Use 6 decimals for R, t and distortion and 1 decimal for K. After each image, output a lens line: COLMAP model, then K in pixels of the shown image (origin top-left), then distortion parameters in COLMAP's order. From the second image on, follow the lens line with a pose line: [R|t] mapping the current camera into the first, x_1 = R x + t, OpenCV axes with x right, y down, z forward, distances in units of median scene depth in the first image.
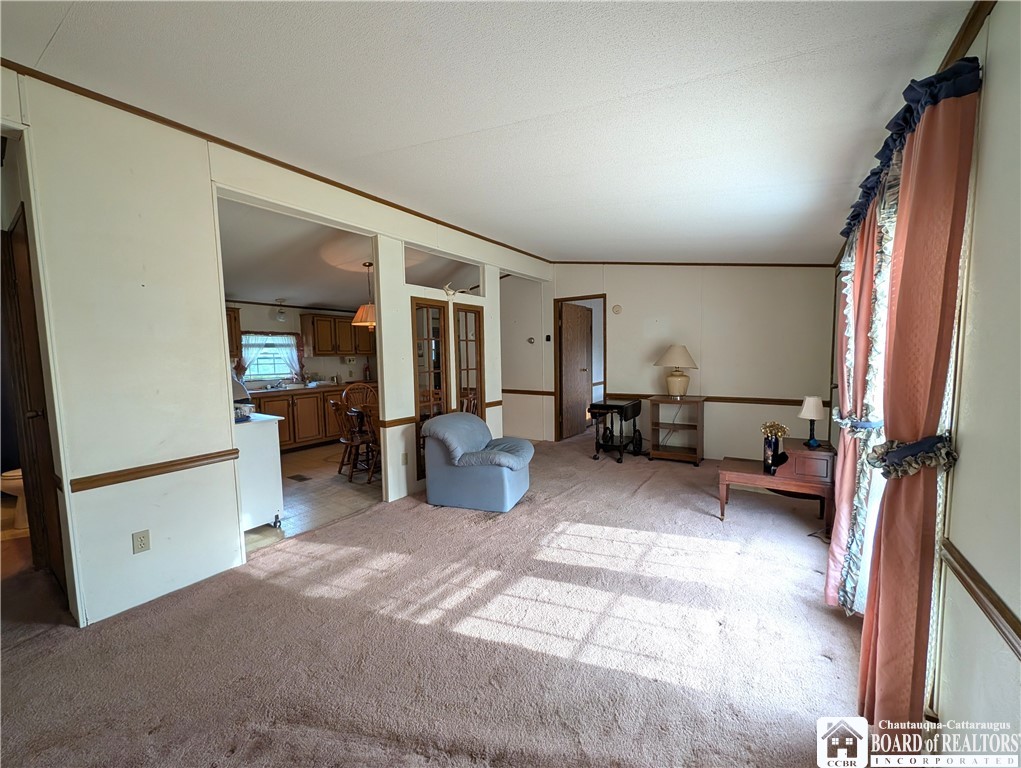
lens RADIAL K [[395.5, 0, 509.1], [0, 395.5, 389.0], [0, 0, 1]] dist [0.013037, -0.000656]
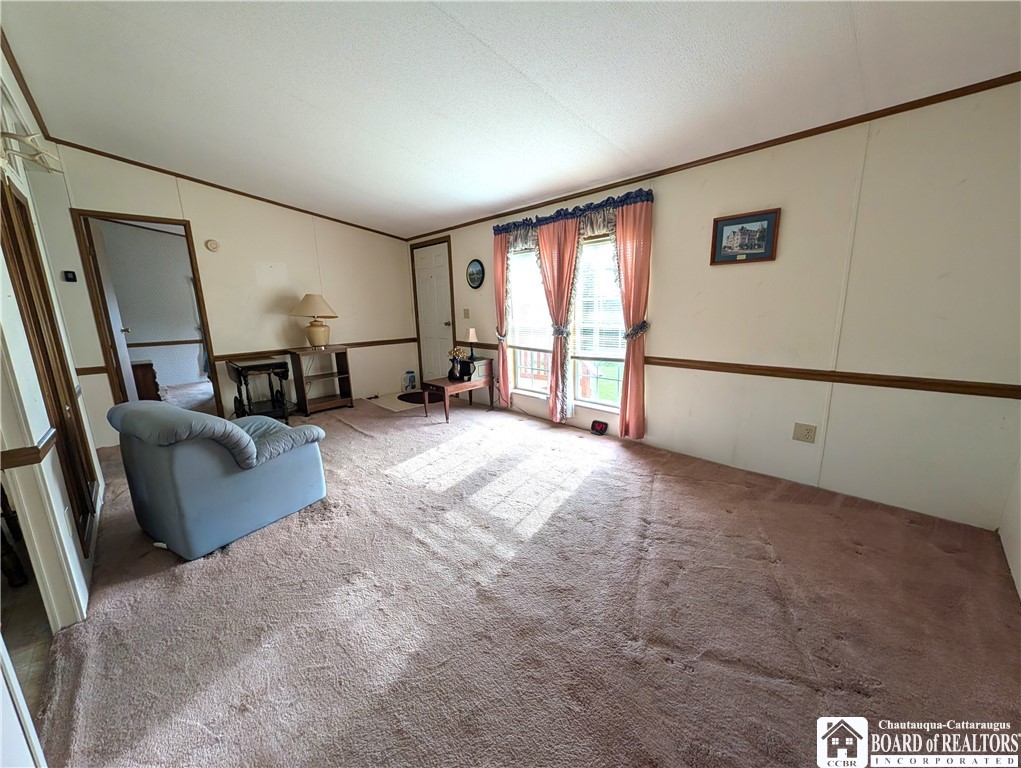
lens RADIAL K [[395.5, 0, 508.0], [0, 395.5, 385.3], [0, 0, 1]] dist [0.013037, -0.000656]
pose [[0.199563, -0.180696, 0.963080, -0.721315], [0.106718, 0.981012, 0.161947, 0.003811], [-0.974056, 0.070459, 0.215057, 0.501613]]
